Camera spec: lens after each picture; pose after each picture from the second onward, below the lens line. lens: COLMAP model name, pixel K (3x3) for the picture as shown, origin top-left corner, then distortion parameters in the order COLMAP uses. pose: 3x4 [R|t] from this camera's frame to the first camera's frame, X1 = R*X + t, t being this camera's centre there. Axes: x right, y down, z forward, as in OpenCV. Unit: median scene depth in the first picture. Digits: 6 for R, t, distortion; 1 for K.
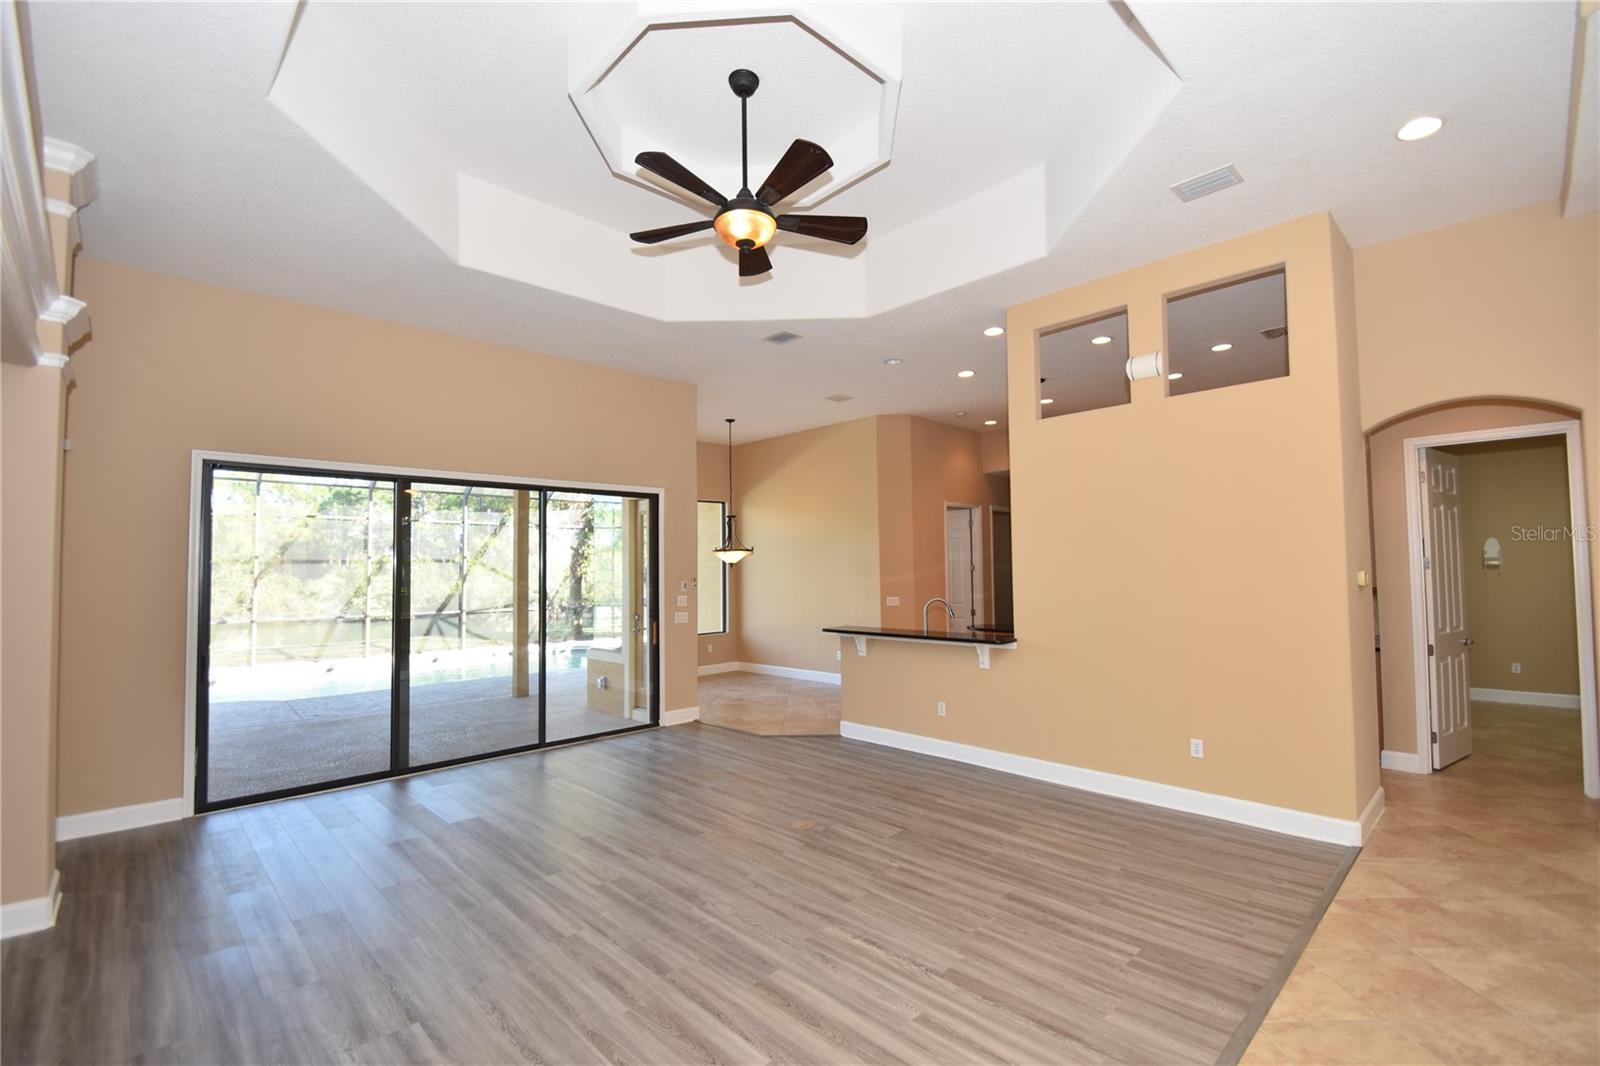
lens RADIAL K [[700.6, 0, 797.8], [0, 700.6, 539.6], [0, 0, 1]] dist [0.009398, -0.012961]
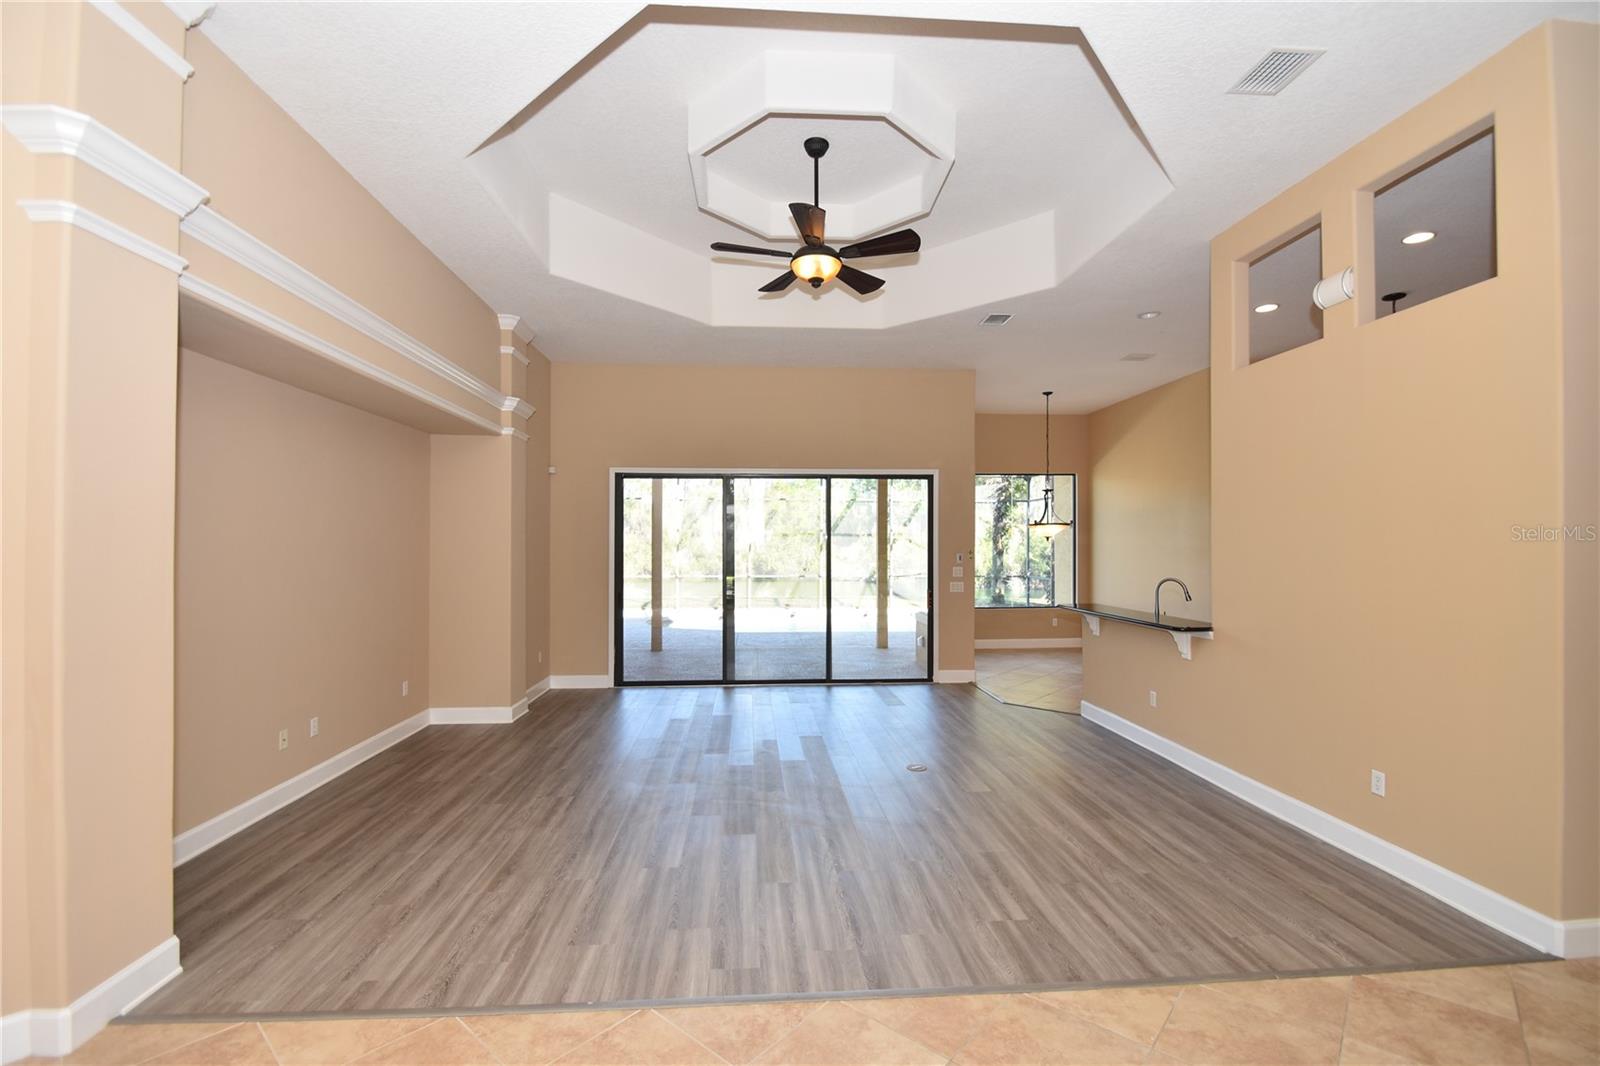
lens RADIAL K [[700.6, 0, 798.9], [0, 700.6, 540.7], [0, 0, 1]] dist [0.009398, -0.012961]
pose [[0.766593, 0.008681, -0.642075, 0.625177], [0.018727, 0.999181, 0.035868, -0.008153], [0.641860, -0.039520, 0.765803, 0.016398]]
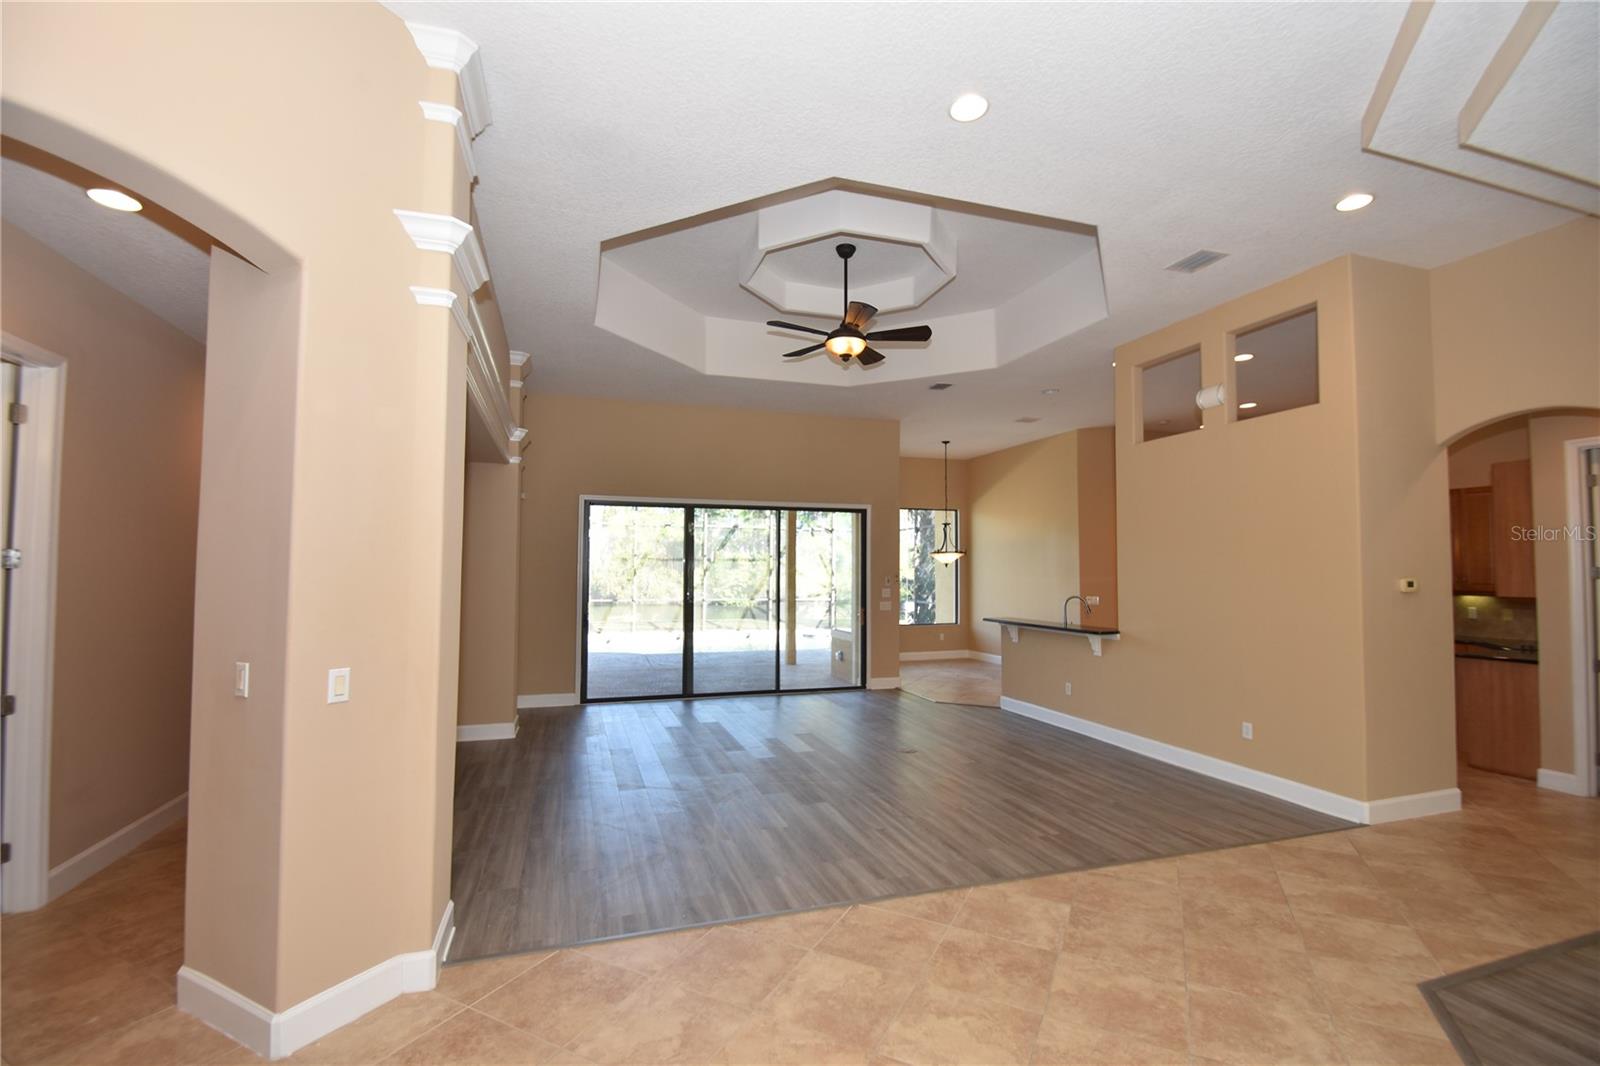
lens RADIAL K [[700.6, 0, 797.7], [0, 700.6, 540.8], [0, 0, 1]] dist [0.009398, -0.012961]
pose [[0.898237, -0.002087, -0.439507, 0.451779], [0.003726, 0.999989, 0.002867, -0.019730], [0.439496, -0.004213, 0.898235, -0.380466]]
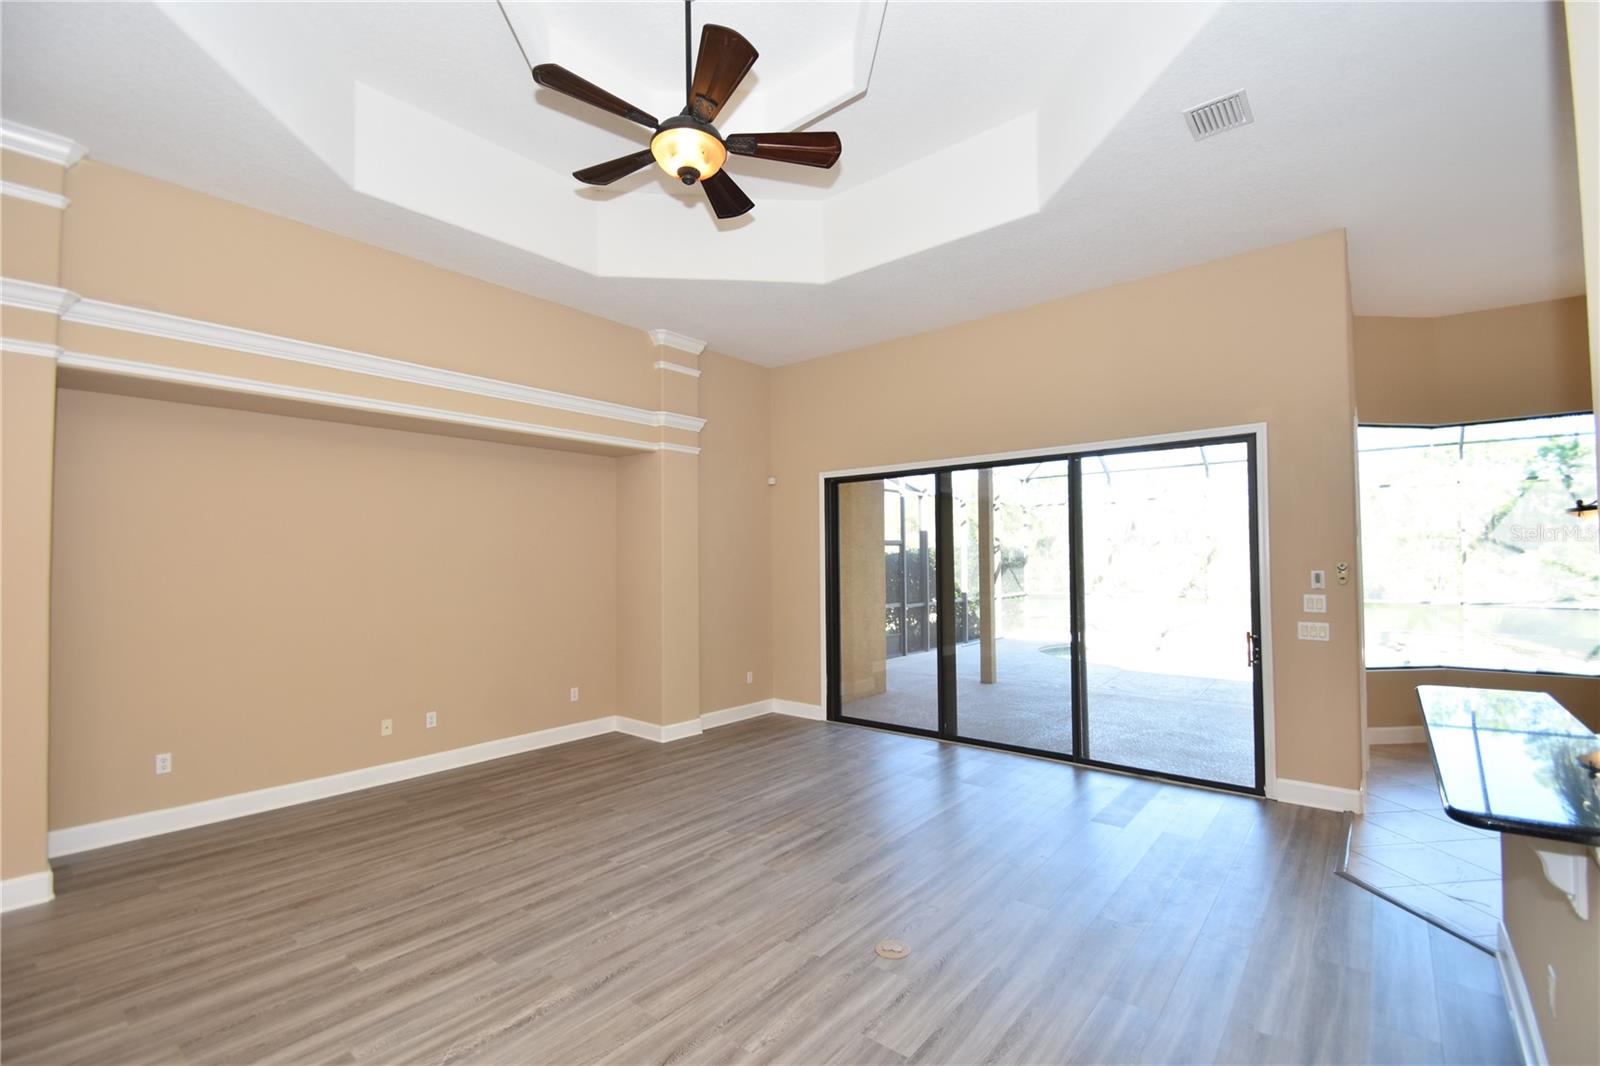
lens RADIAL K [[700.6, 0, 800.1], [0, 700.6, 537.4], [0, 0, 1]] dist [0.009398, -0.012961]
pose [[0.111469, -0.021243, -0.993541, 0.689874], [0.051553, 0.998549, -0.015566, 0.033244], [0.992430, -0.049485, 0.112403, 0.908978]]
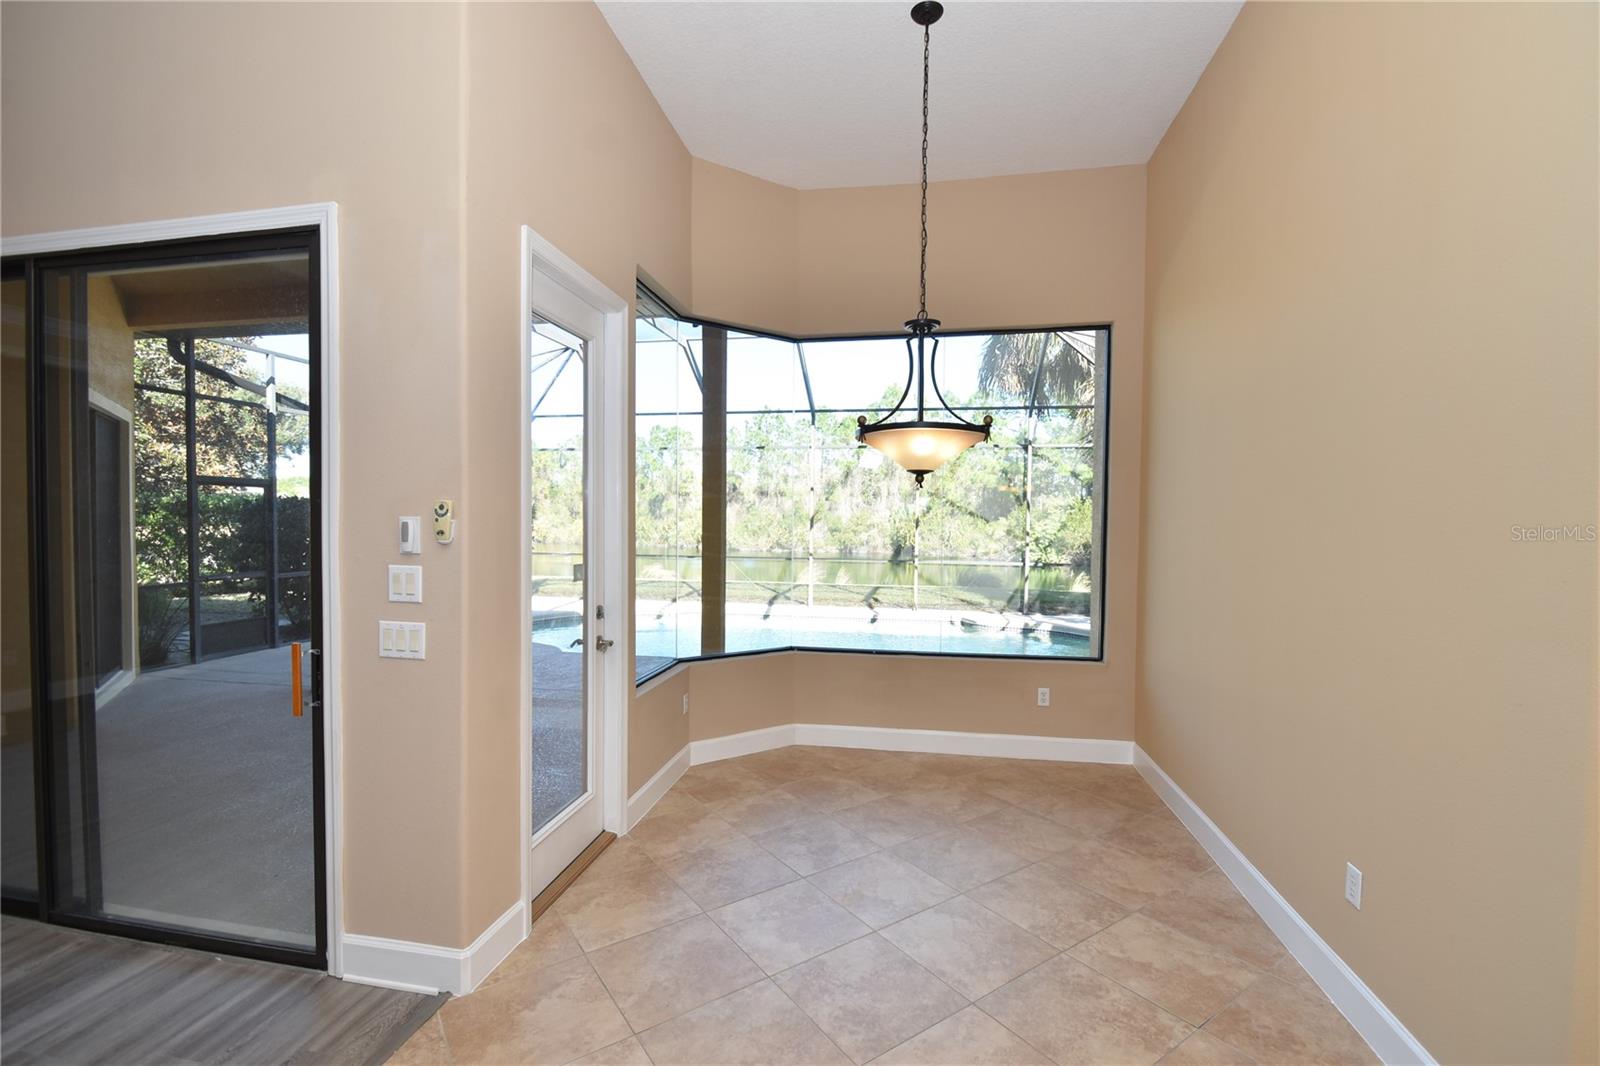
lens RADIAL K [[700.6, 0, 788.3], [0, 700.6, 538.4], [0, 0, 1]] dist [0.009398, -0.012961]
pose [[0.576698, 0.039439, -0.816005, 0.300327], [0.021379, 0.997763, 0.063333, 0.098403], [0.816678, -0.053969, 0.574565, 1.747290]]
